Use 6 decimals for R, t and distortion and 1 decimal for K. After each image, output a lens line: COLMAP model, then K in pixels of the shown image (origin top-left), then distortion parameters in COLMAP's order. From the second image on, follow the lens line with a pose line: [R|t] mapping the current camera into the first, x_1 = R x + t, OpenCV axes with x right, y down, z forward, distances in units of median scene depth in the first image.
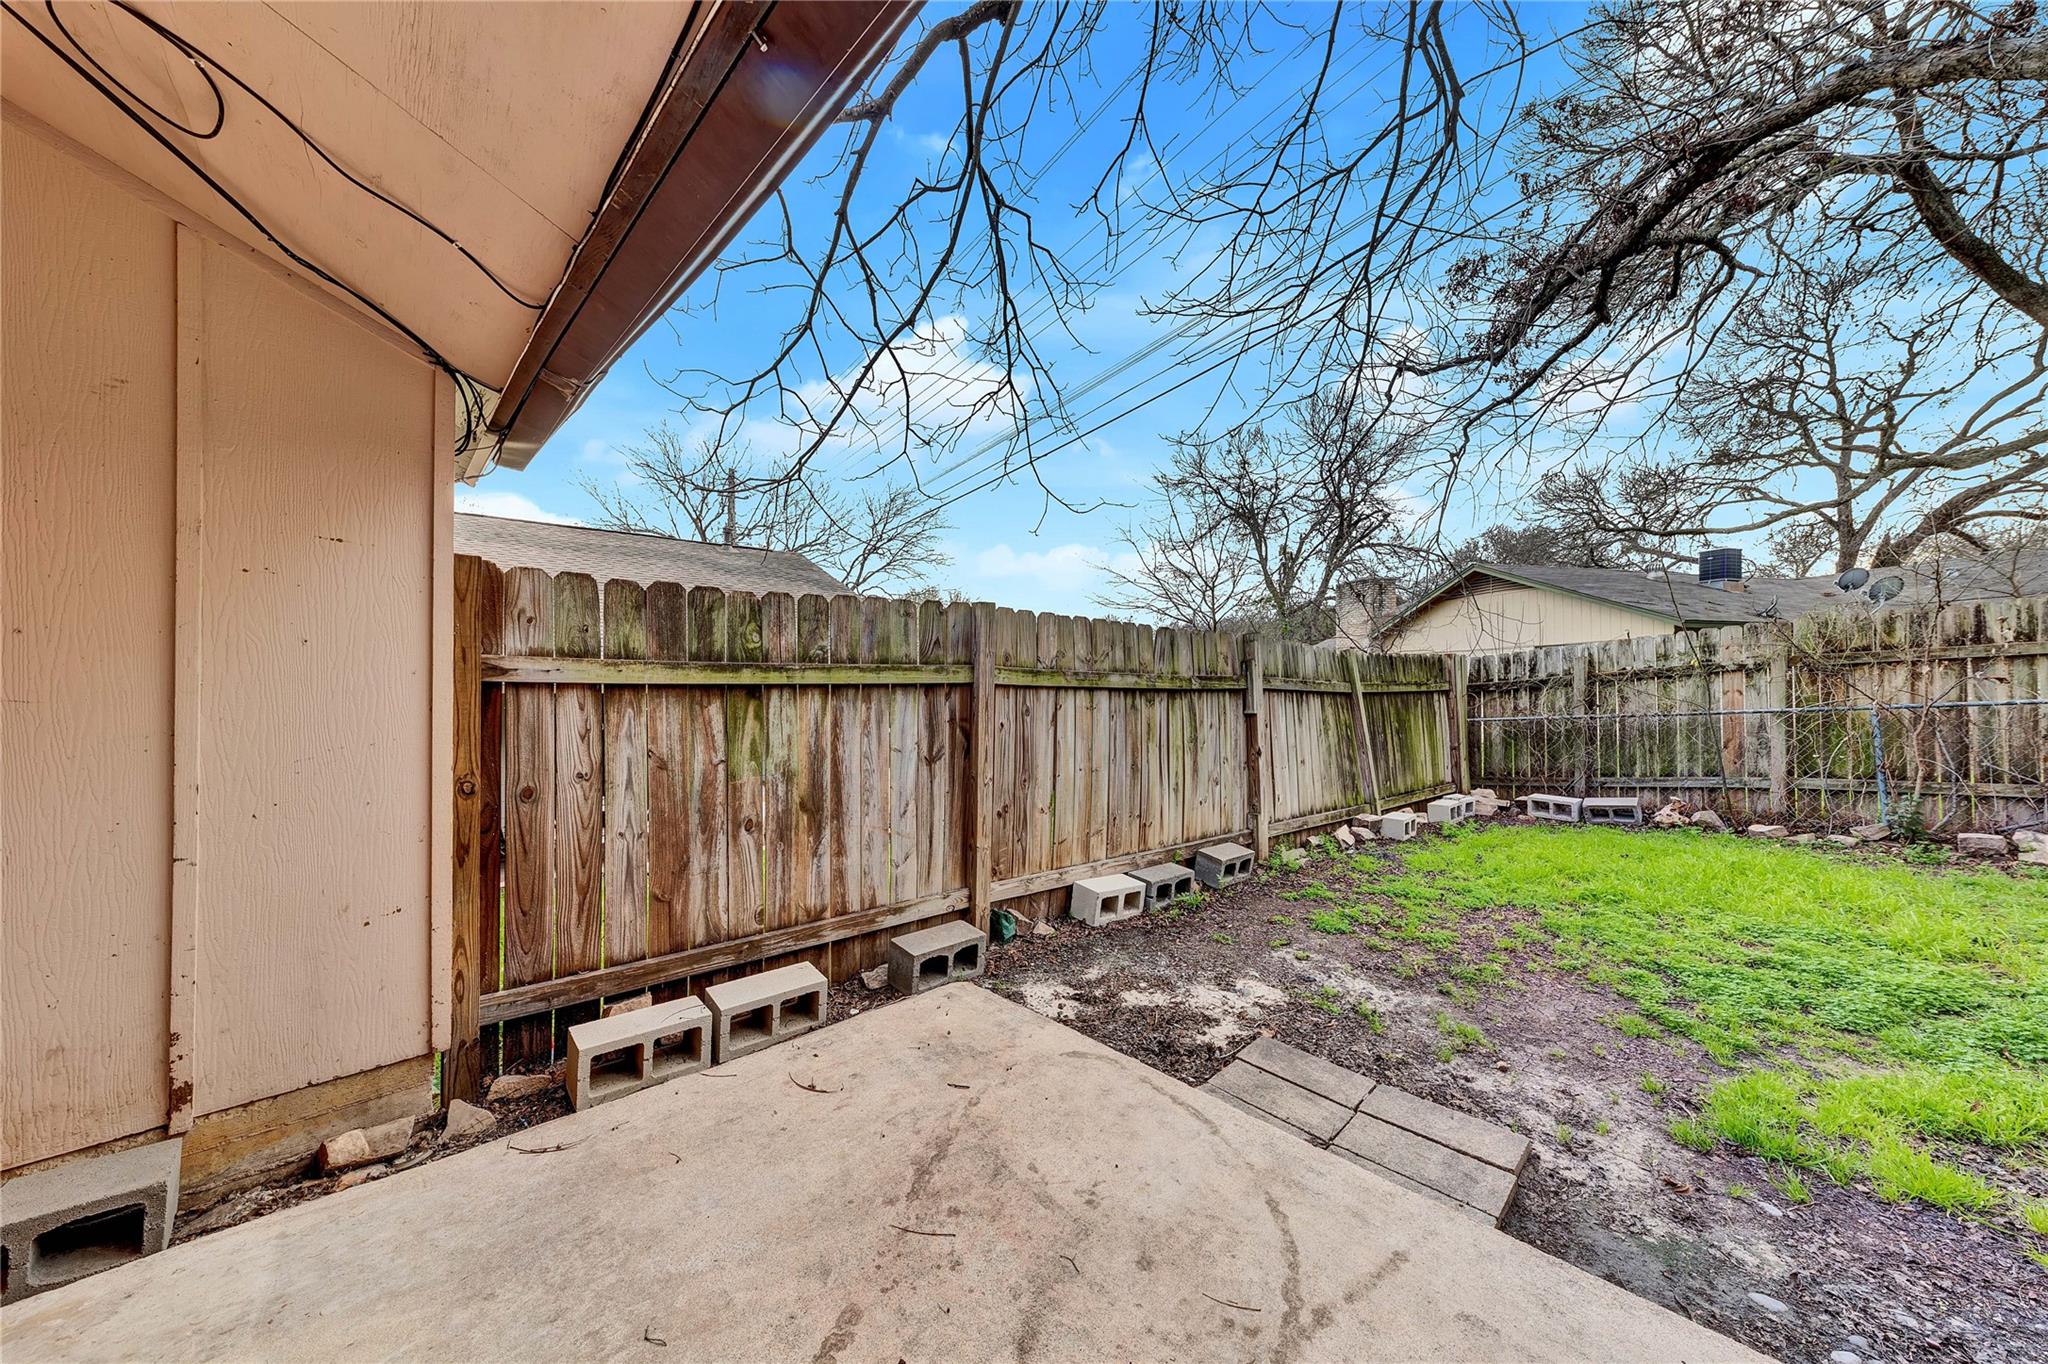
lens RADIAL K [[703.3, 0, 1024.0], [0, 703.3, 682.0], [0, 0, 1]] dist [0.000845, -0.000020]
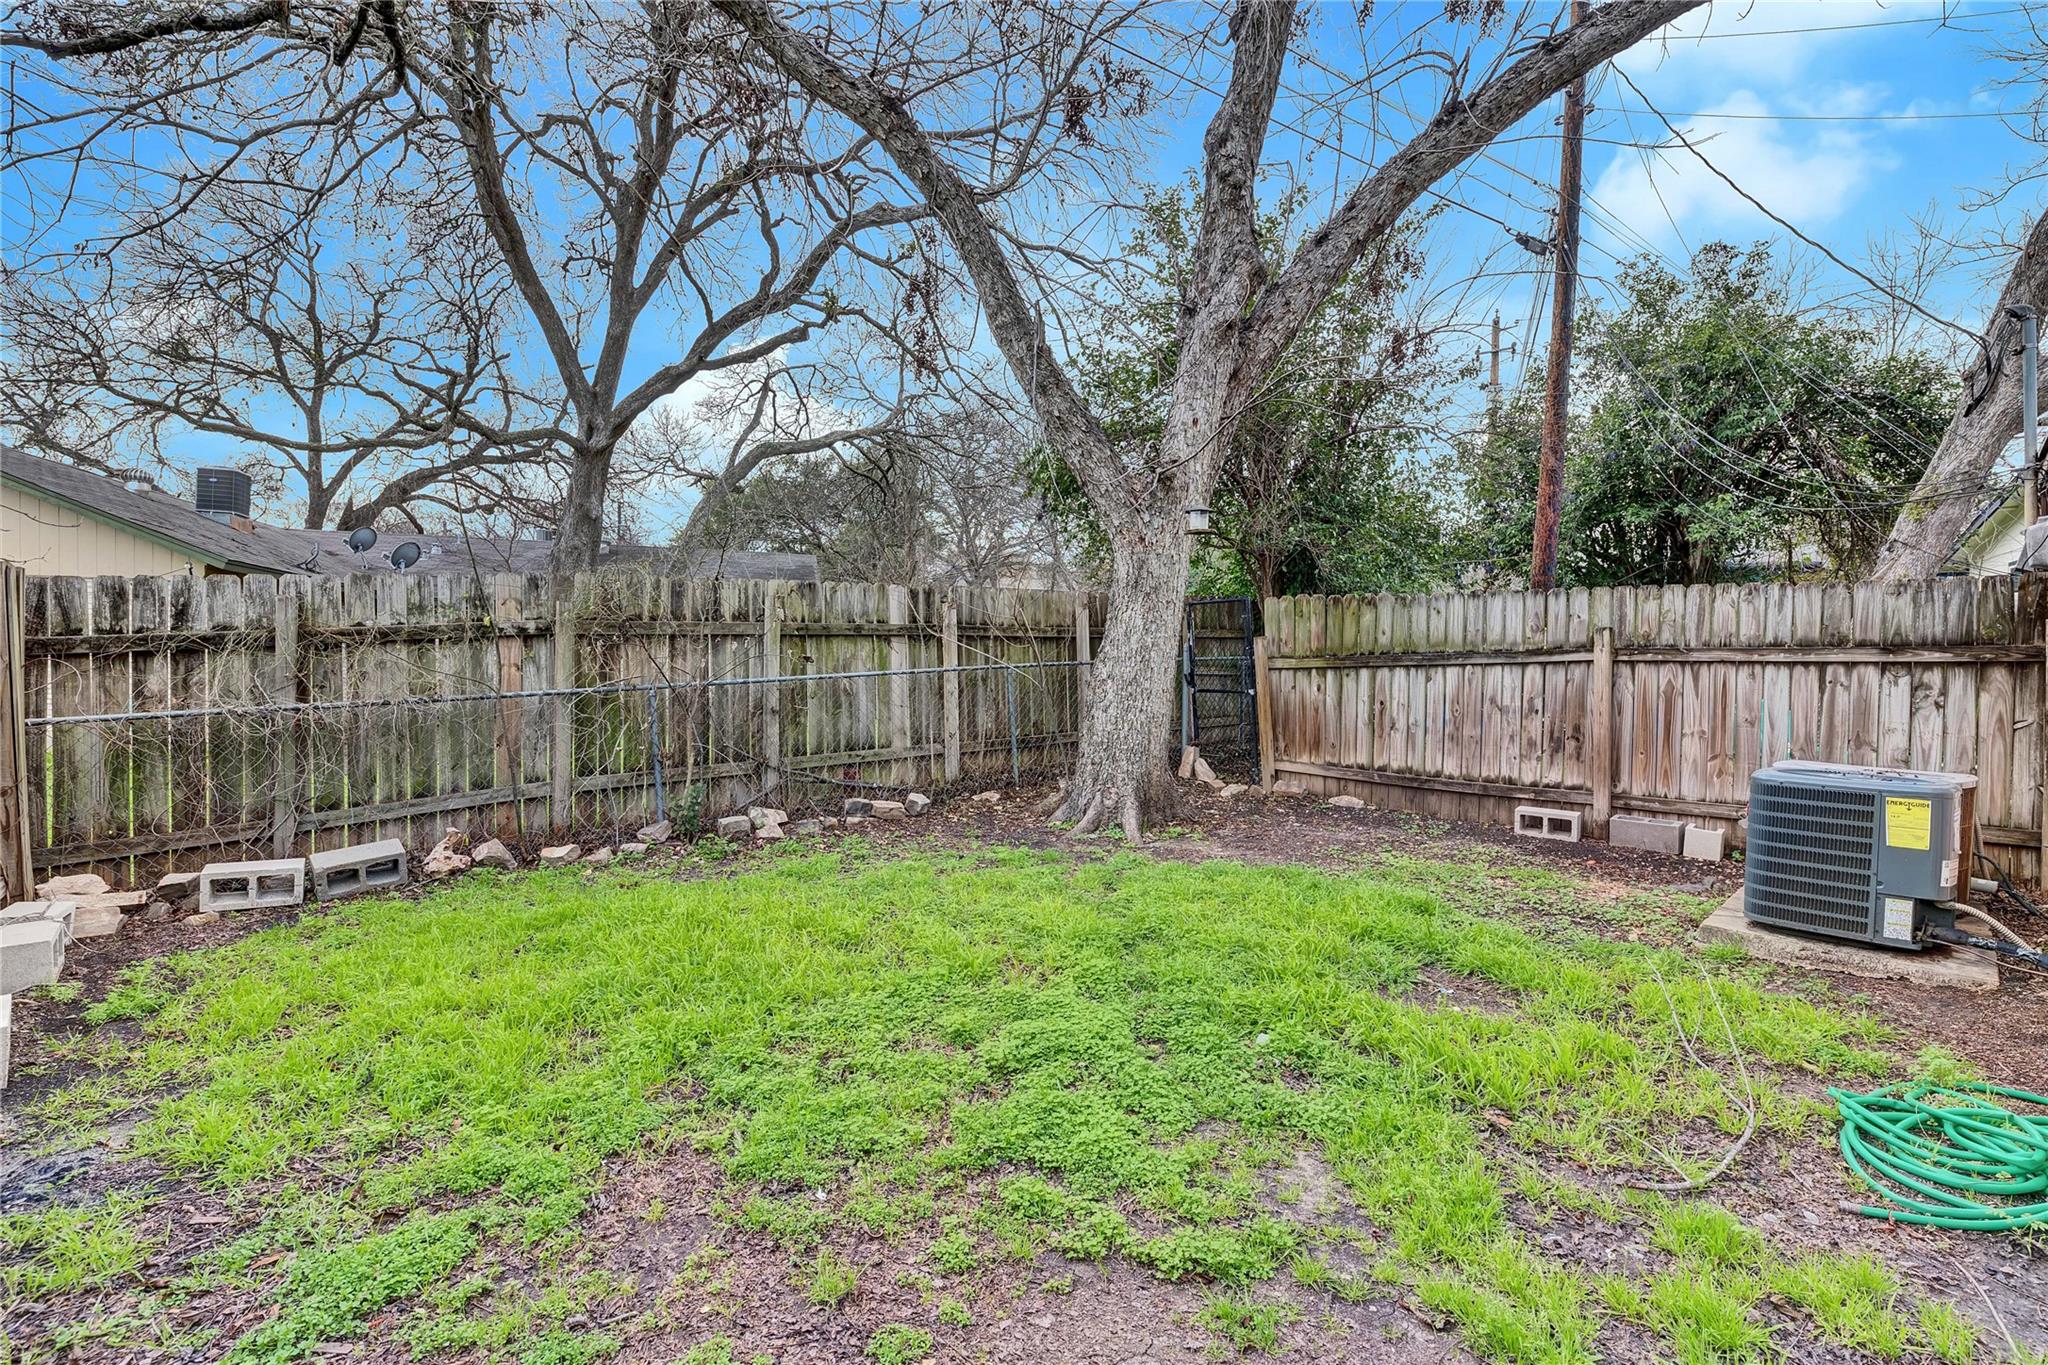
lens RADIAL K [[889.5, 0, 1024.0], [0, 889.5, 682.5], [0, 0, 1]] dist [-0.009140, -0.000394]
pose [[-0.044685, -0.002087, 0.998999, 0.108840], [-0.031323, 0.999509, 0.000687, 0.016228], [-0.998510, -0.031261, -0.044728, 0.614575]]
